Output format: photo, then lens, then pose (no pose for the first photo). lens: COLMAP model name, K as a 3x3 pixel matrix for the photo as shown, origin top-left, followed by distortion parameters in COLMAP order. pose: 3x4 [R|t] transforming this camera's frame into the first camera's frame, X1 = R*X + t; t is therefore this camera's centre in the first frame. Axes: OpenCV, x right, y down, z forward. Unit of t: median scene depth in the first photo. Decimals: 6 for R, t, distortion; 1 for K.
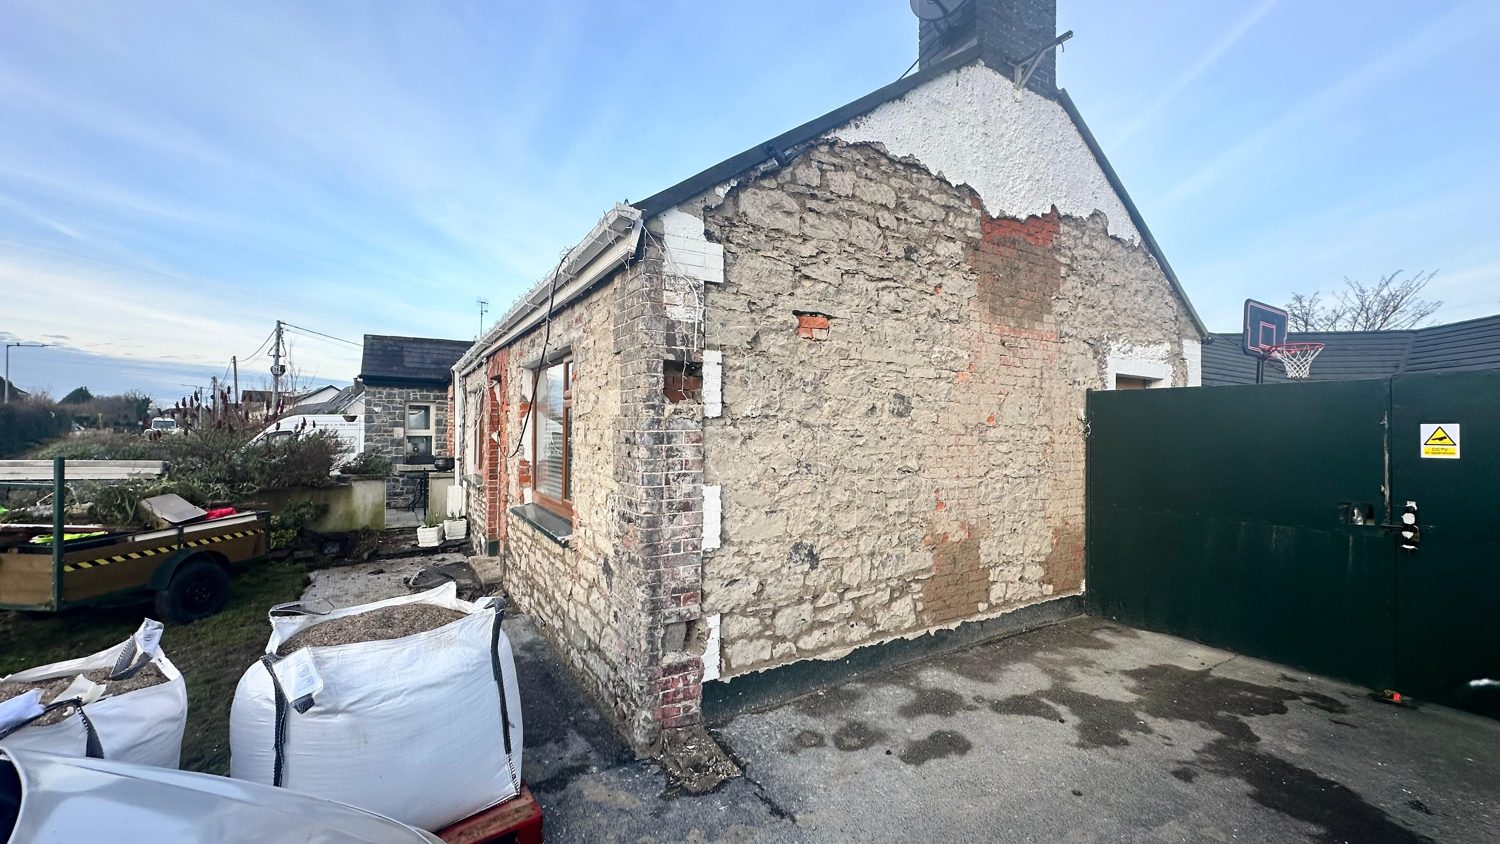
lens RADIAL K [[596.8, 0, 745.9], [0, 596.8, 419.3], [0, 0, 1]] dist [-0.002961, -0.000208]
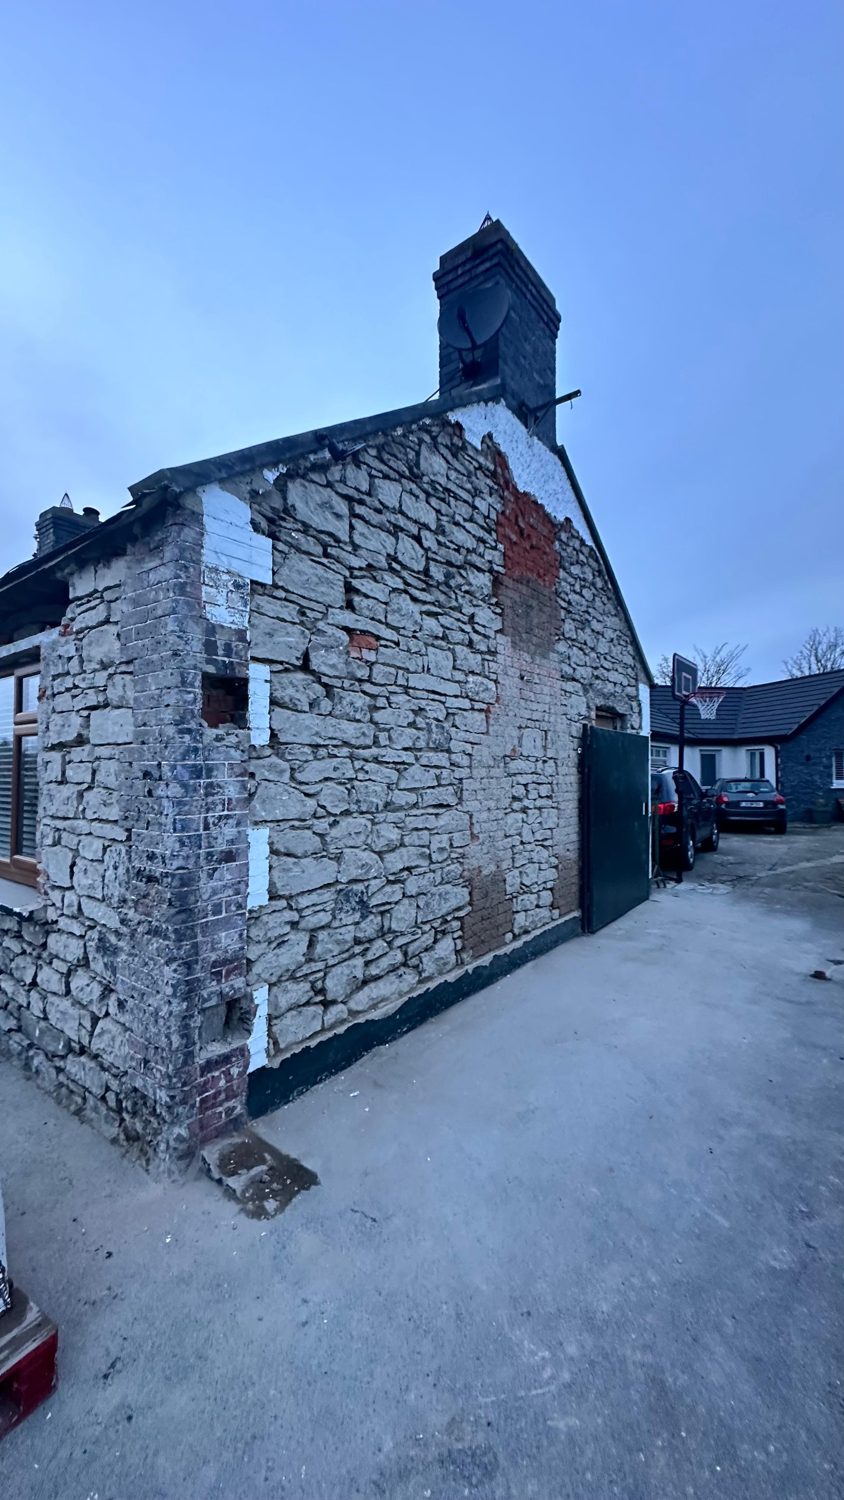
lens RADIAL K [[596.8, 0, 421.3], [0, 596.8, 746.7], [0, 0, 1]] dist [-0.002961, -0.000208]
pose [[0.930744, 0.005034, 0.365636, -0.124218], [0.000820, 0.999874, -0.015853, 0.009358], [-0.365669, 0.015055, 0.930623, 0.127405]]
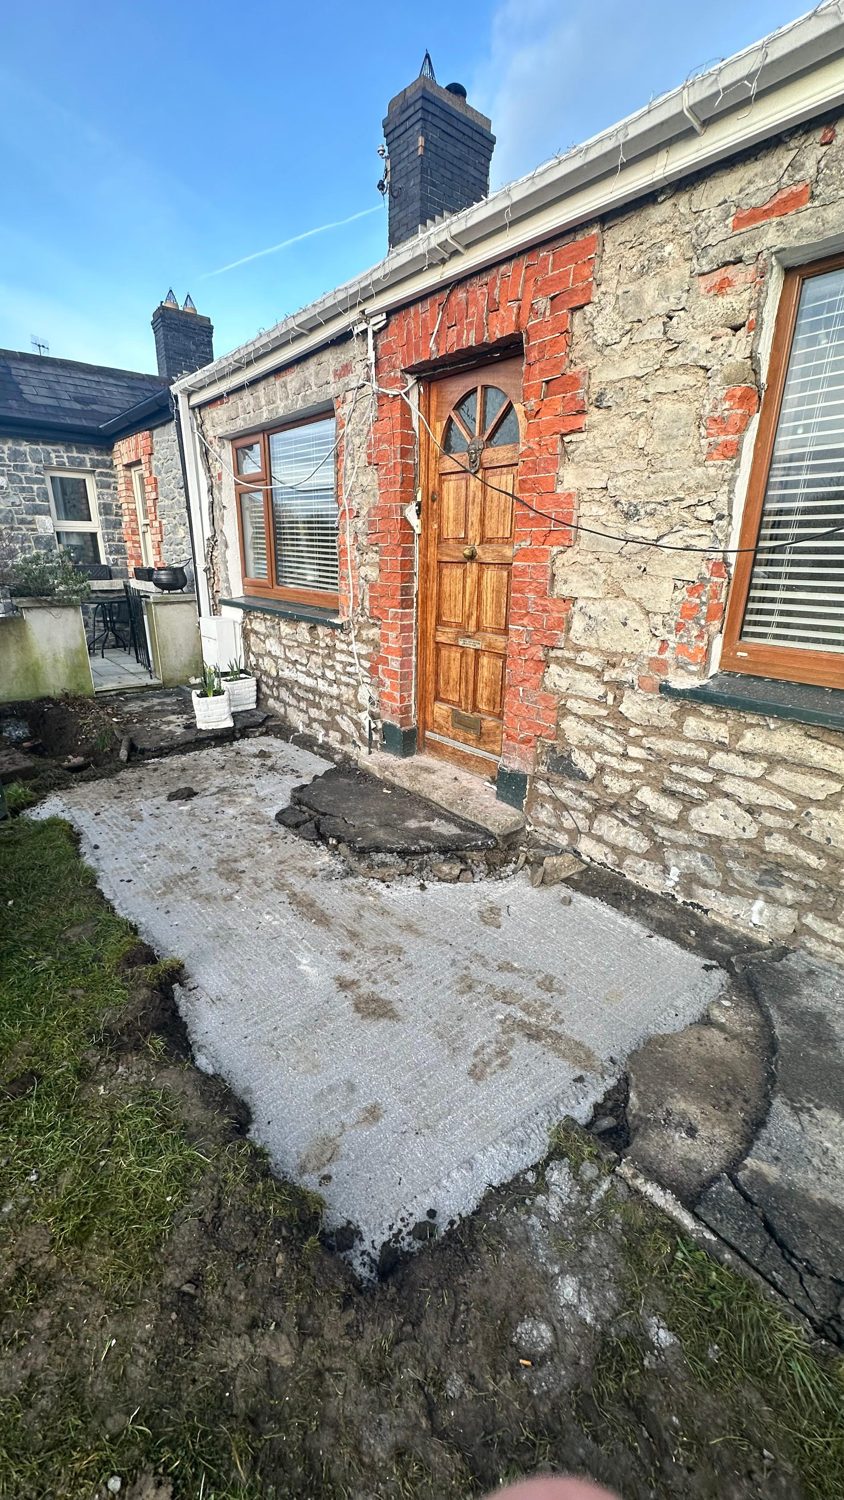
lens RADIAL K [[596.8, 0, 423.4], [0, 596.8, 750.8], [0, 0, 1]] dist [-0.002961, -0.000208]
pose [[0.989217, -0.035851, 0.142000, -0.934388], [-0.014503, 0.940832, 0.338563, 0.086395], [-0.145736, -0.336971, 0.930167, 0.973474]]
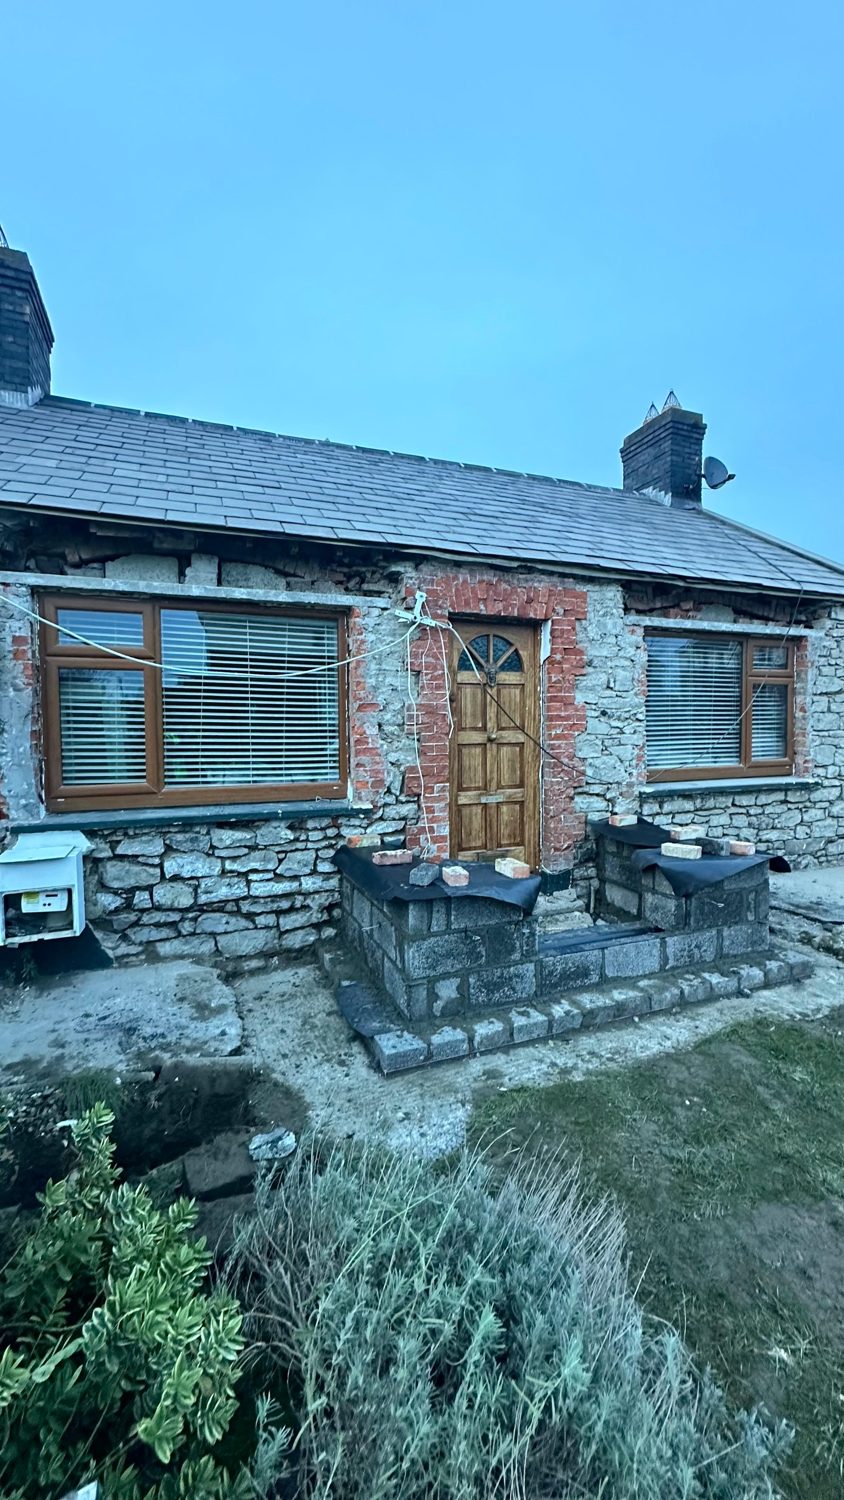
lens RADIAL K [[596.8, 0, 422.4], [0, 596.8, 749.4], [0, 0, 1]] dist [-0.002961, -0.000208]
pose [[0.174347, -0.049216, 0.983454, -1.956767], [-0.013750, 0.998531, 0.052409, 0.071448], [-0.984588, -0.022660, 0.173414, 1.772989]]
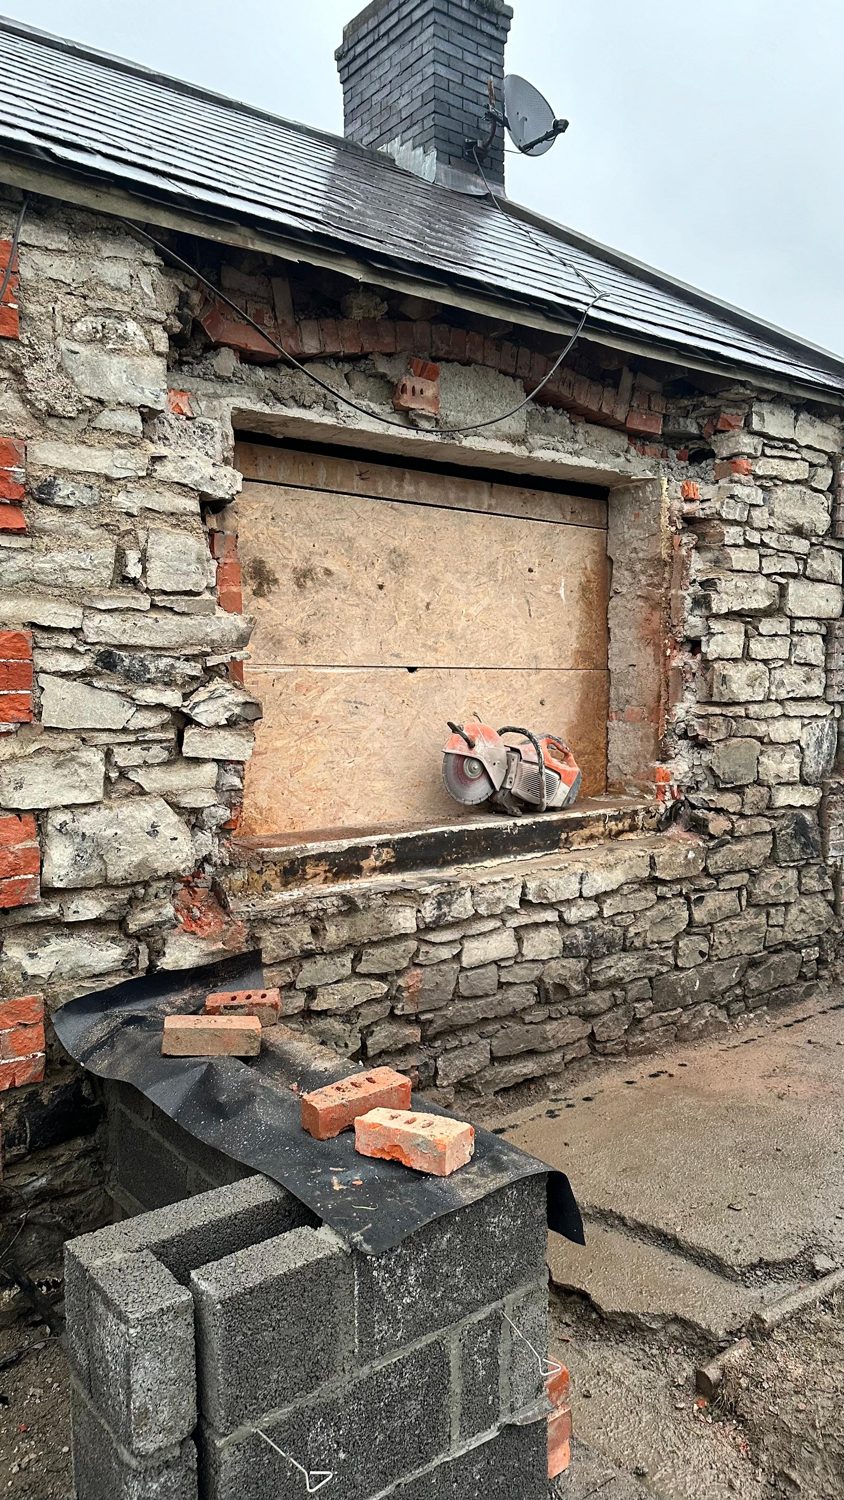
lens RADIAL K [[1050.3, 0, 428.8], [0, 1050.3, 774.5], [0, 0, 1]] dist [0.055369, -0.033347]
pose [[-0.118201, -0.092113, 0.988708, -1.358259], [-0.007788, 0.995744, 0.091838, 0.063948], [-0.992959, 0.003156, -0.118416, 1.486629]]
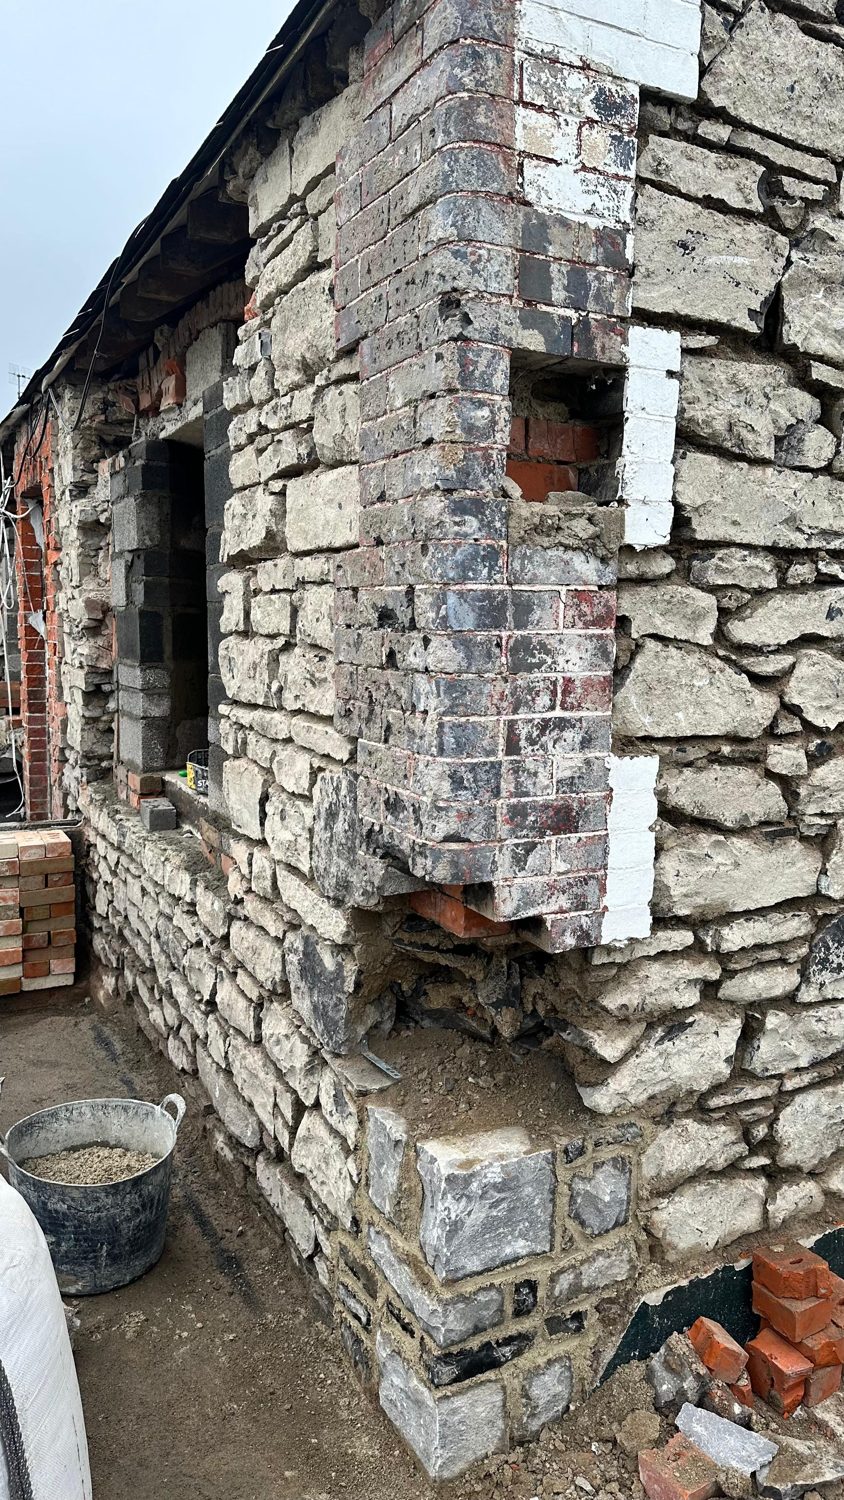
lens RADIAL K [[1050.3, 0, 431.0], [0, 1050.3, 760.2], [0, 0, 1]] dist [0.055369, -0.033347]
pose [[0.998099, 0.022199, -0.057502, -0.113845], [-0.013759, 0.989595, 0.143221, 0.024926], [0.060084, -0.142158, 0.988019, 0.341249]]
